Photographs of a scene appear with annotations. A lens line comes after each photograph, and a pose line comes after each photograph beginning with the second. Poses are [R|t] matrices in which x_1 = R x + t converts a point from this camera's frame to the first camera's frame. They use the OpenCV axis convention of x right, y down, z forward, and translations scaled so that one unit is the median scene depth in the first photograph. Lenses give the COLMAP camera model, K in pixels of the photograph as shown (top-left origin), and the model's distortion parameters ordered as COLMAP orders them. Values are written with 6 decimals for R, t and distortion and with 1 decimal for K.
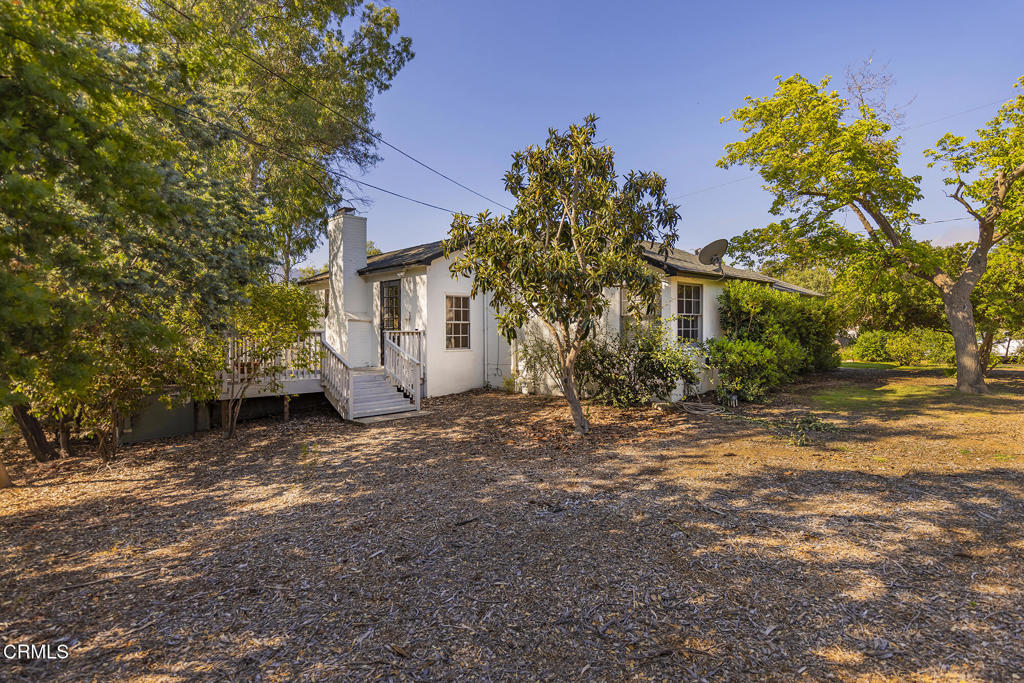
lens RADIAL K [[513.0, 0, 511.3], [0, 513.0, 339.5], [0, 0, 1]] dist [-0.001464, 0.000031]
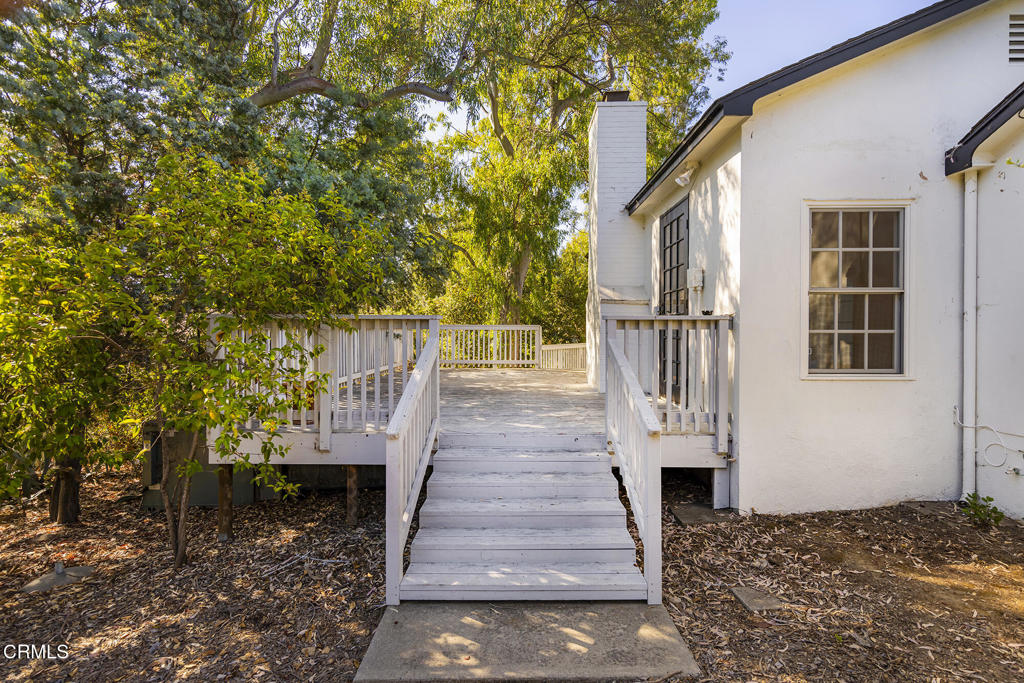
lens RADIAL K [[472.6, 0, 508.7], [0, 472.6, 338.1], [0, 0, 1]] dist [-0.002595, -0.000211]
pose [[0.715801, 0.012656, -0.698190, -0.051959], [-0.008106, 0.999919, 0.009815, -0.003918], [0.698258, -0.001366, 0.715845, 0.632221]]
